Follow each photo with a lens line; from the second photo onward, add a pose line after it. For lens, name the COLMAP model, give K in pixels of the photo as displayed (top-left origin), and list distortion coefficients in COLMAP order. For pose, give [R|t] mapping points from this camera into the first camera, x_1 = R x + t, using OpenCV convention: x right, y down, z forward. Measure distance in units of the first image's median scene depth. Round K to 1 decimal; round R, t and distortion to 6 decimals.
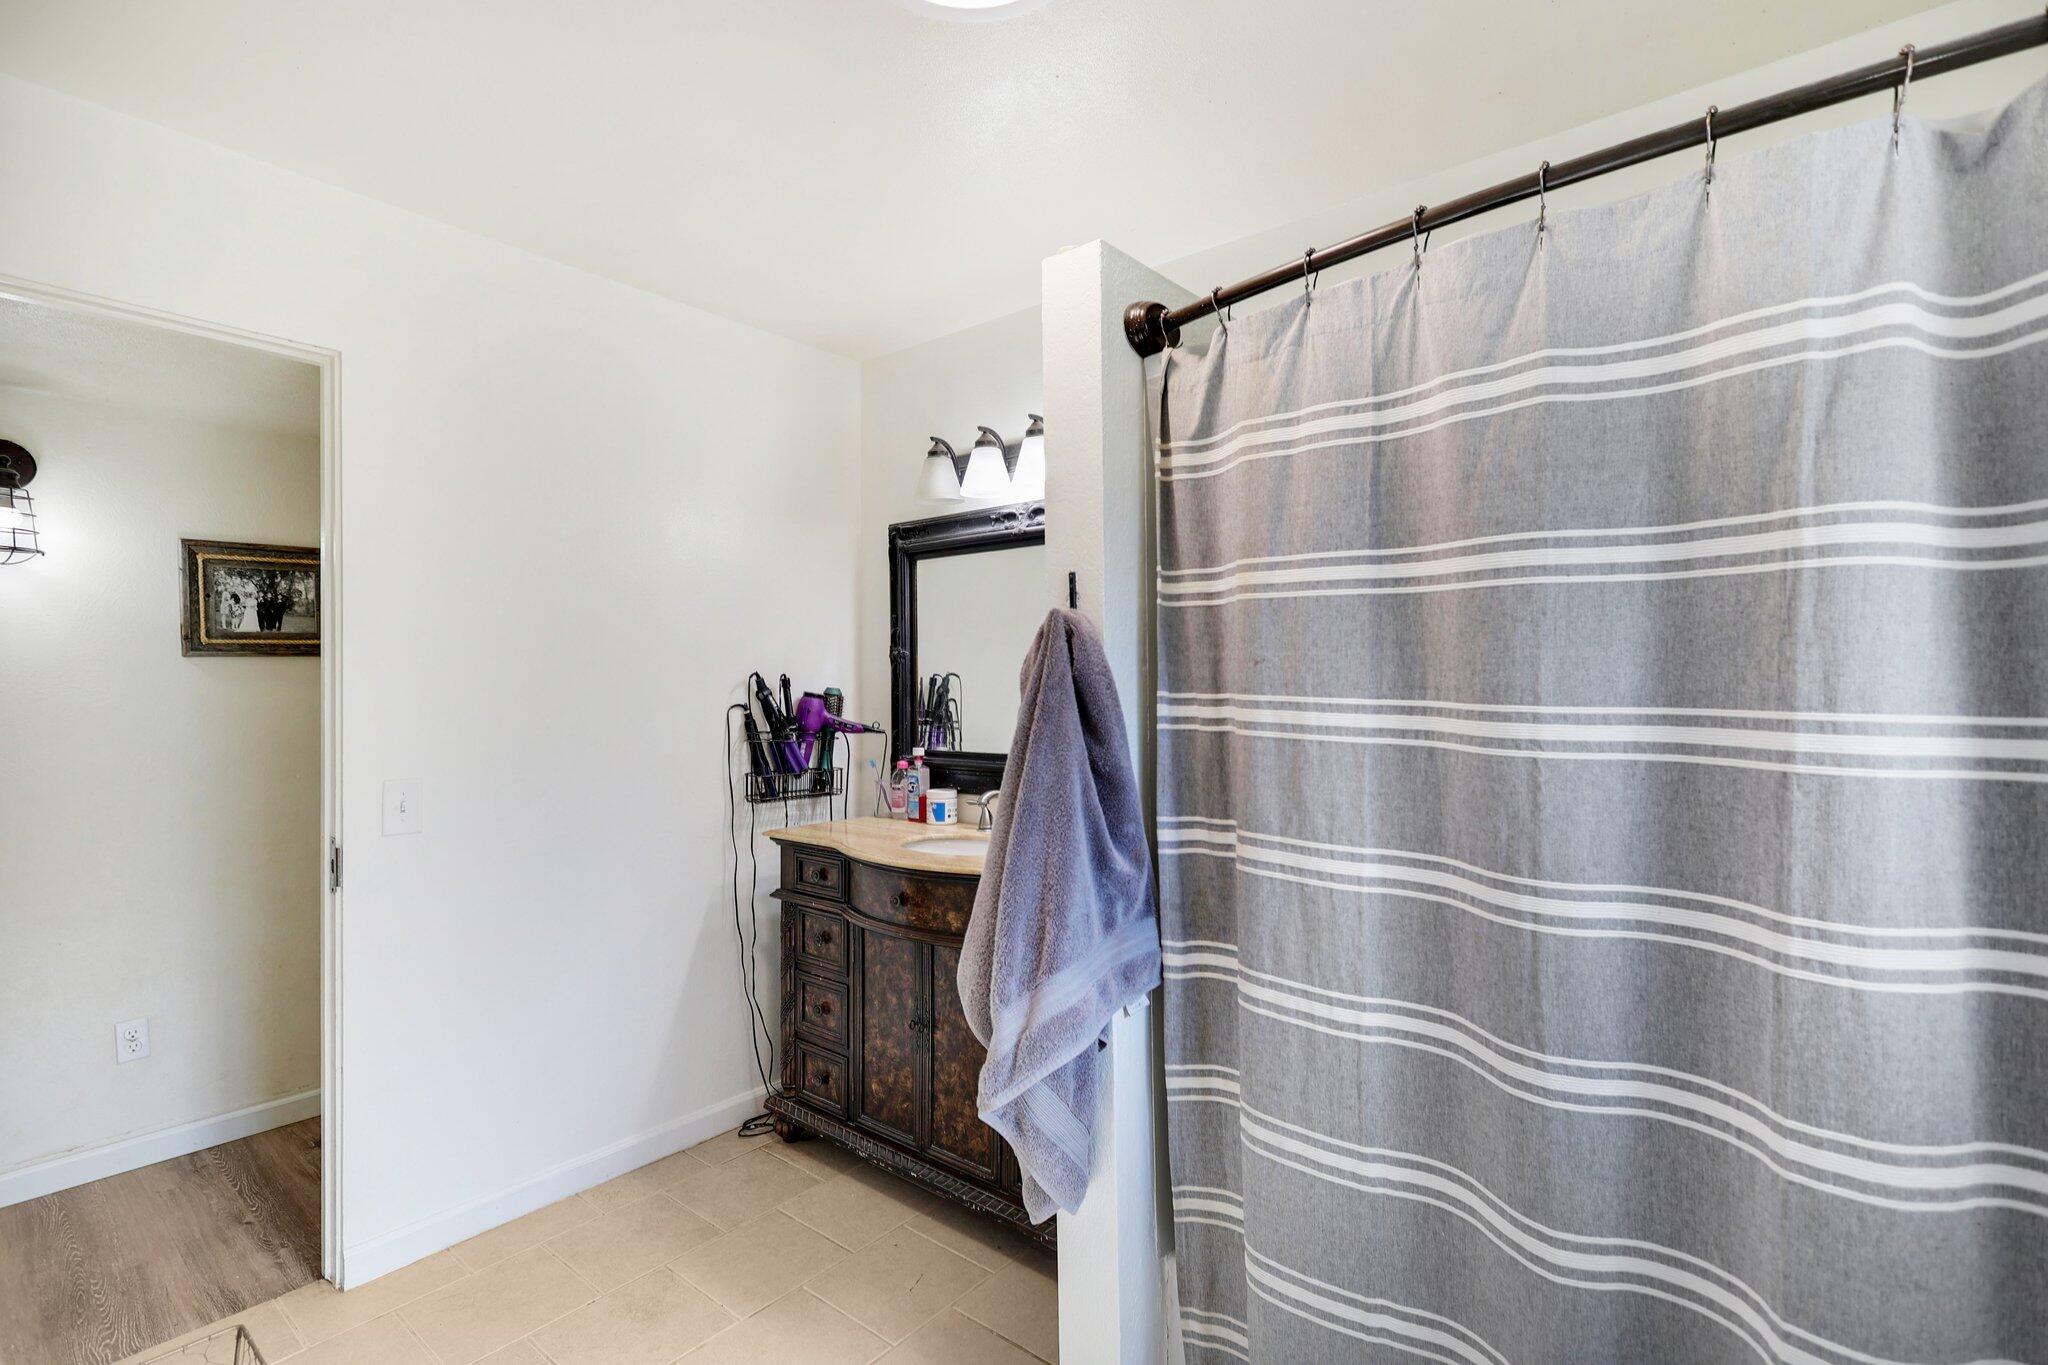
lens RADIAL K [[961.4, 0, 1024.0], [0, 961.4, 682.5], [0, 0, 1]] dist [-0.000299, -0.000093]
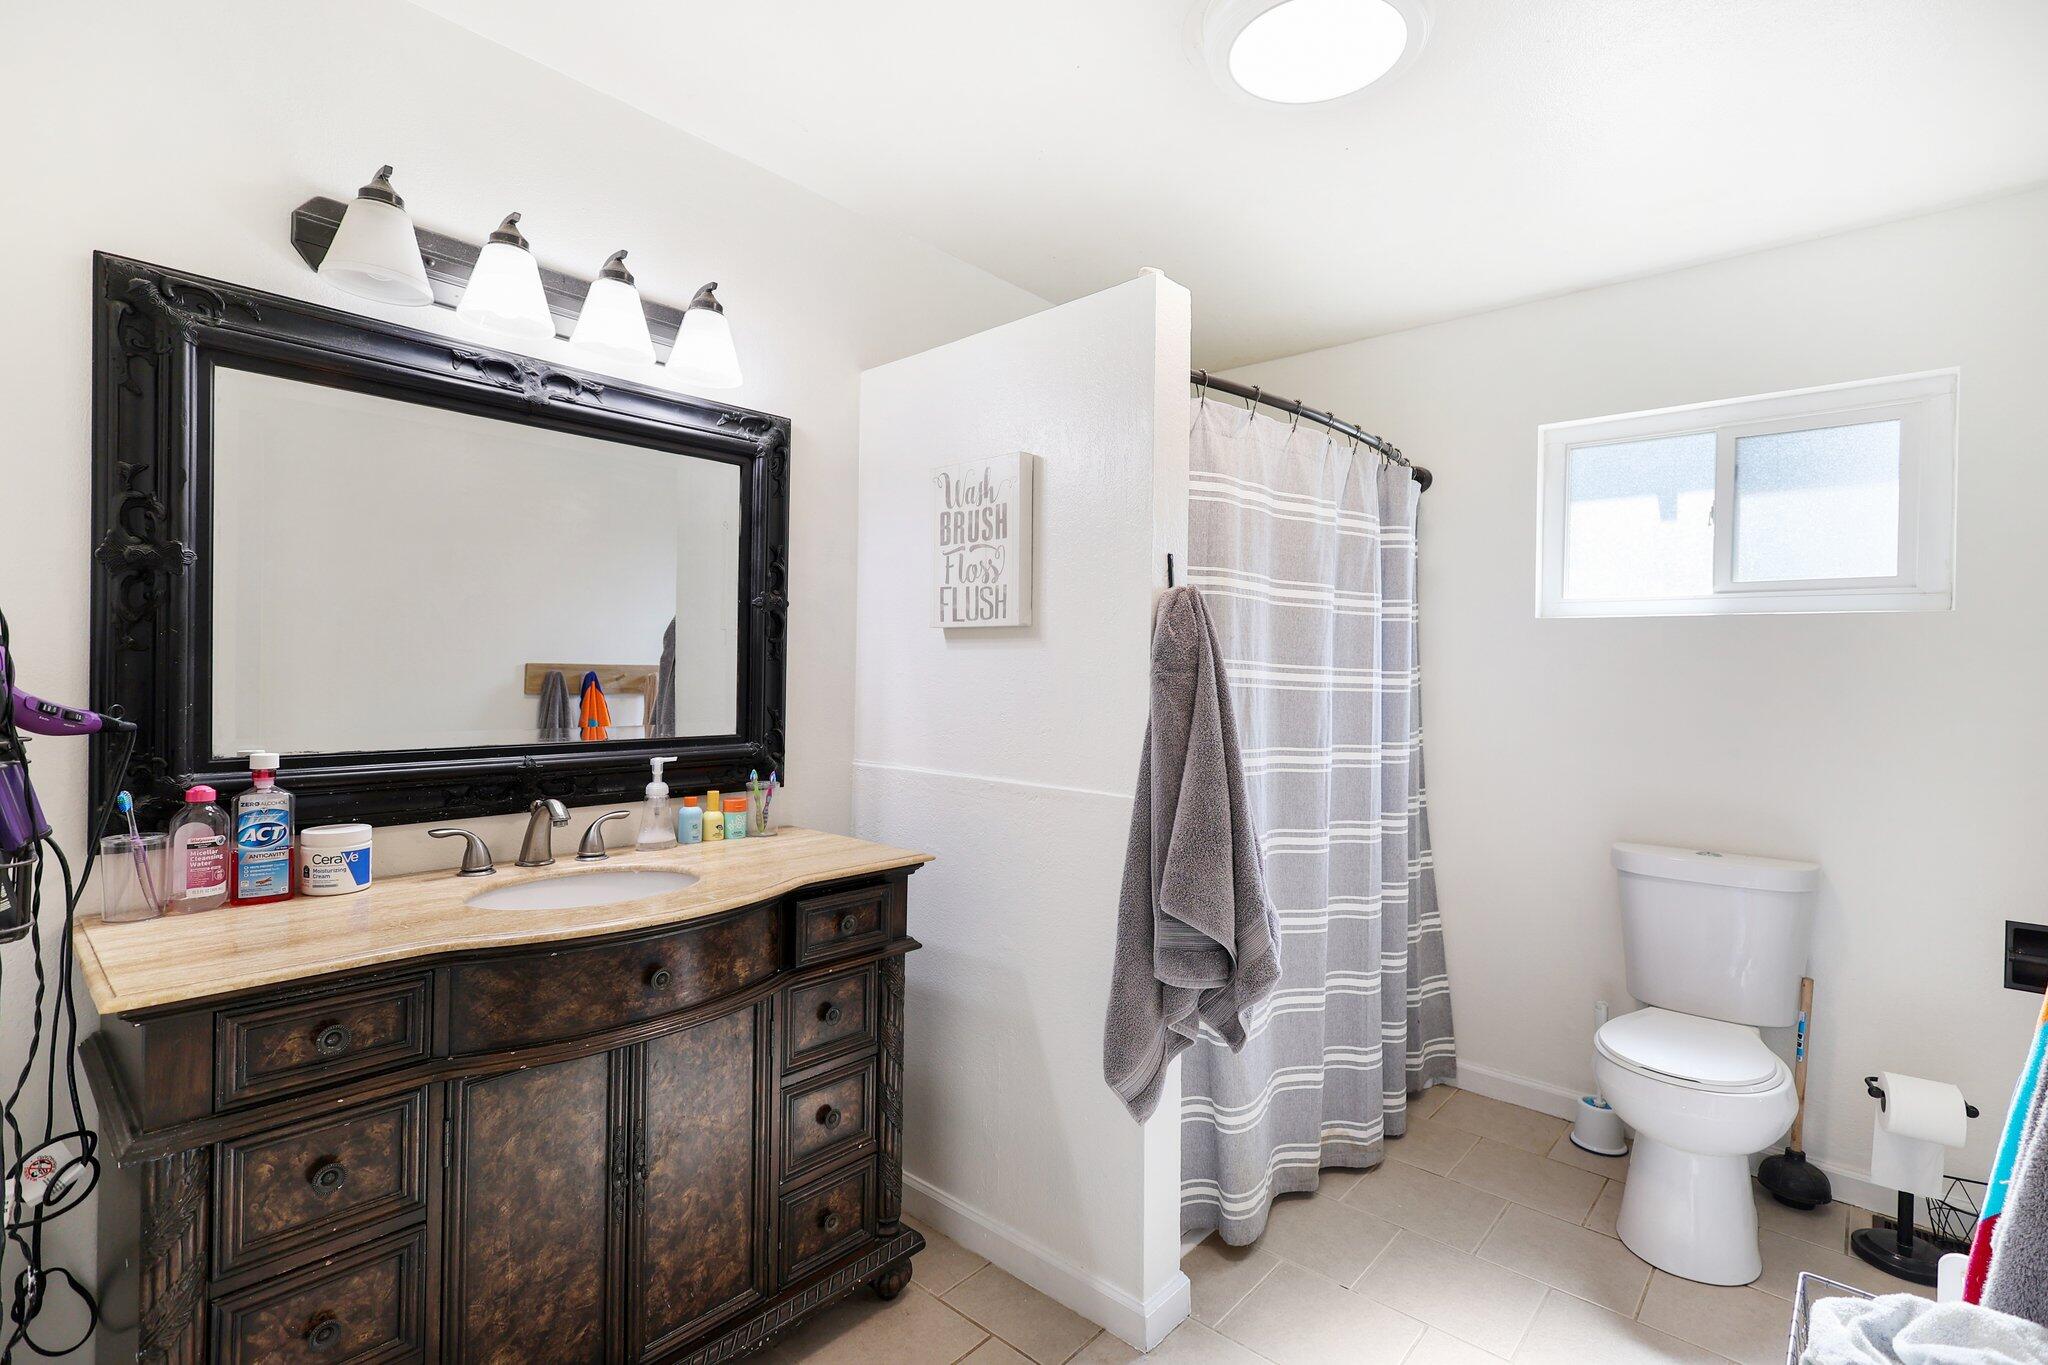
lens RADIAL K [[961.4, 0, 1024.0], [0, 961.4, 682.5], [0, 0, 1]] dist [-0.000299, -0.000093]
pose [[0.009893, -0.020544, 0.999740, -1.268178], [-0.022034, 0.999542, 0.020758, 0.027101], [-0.999708, -0.022234, 0.009436, 1.276839]]
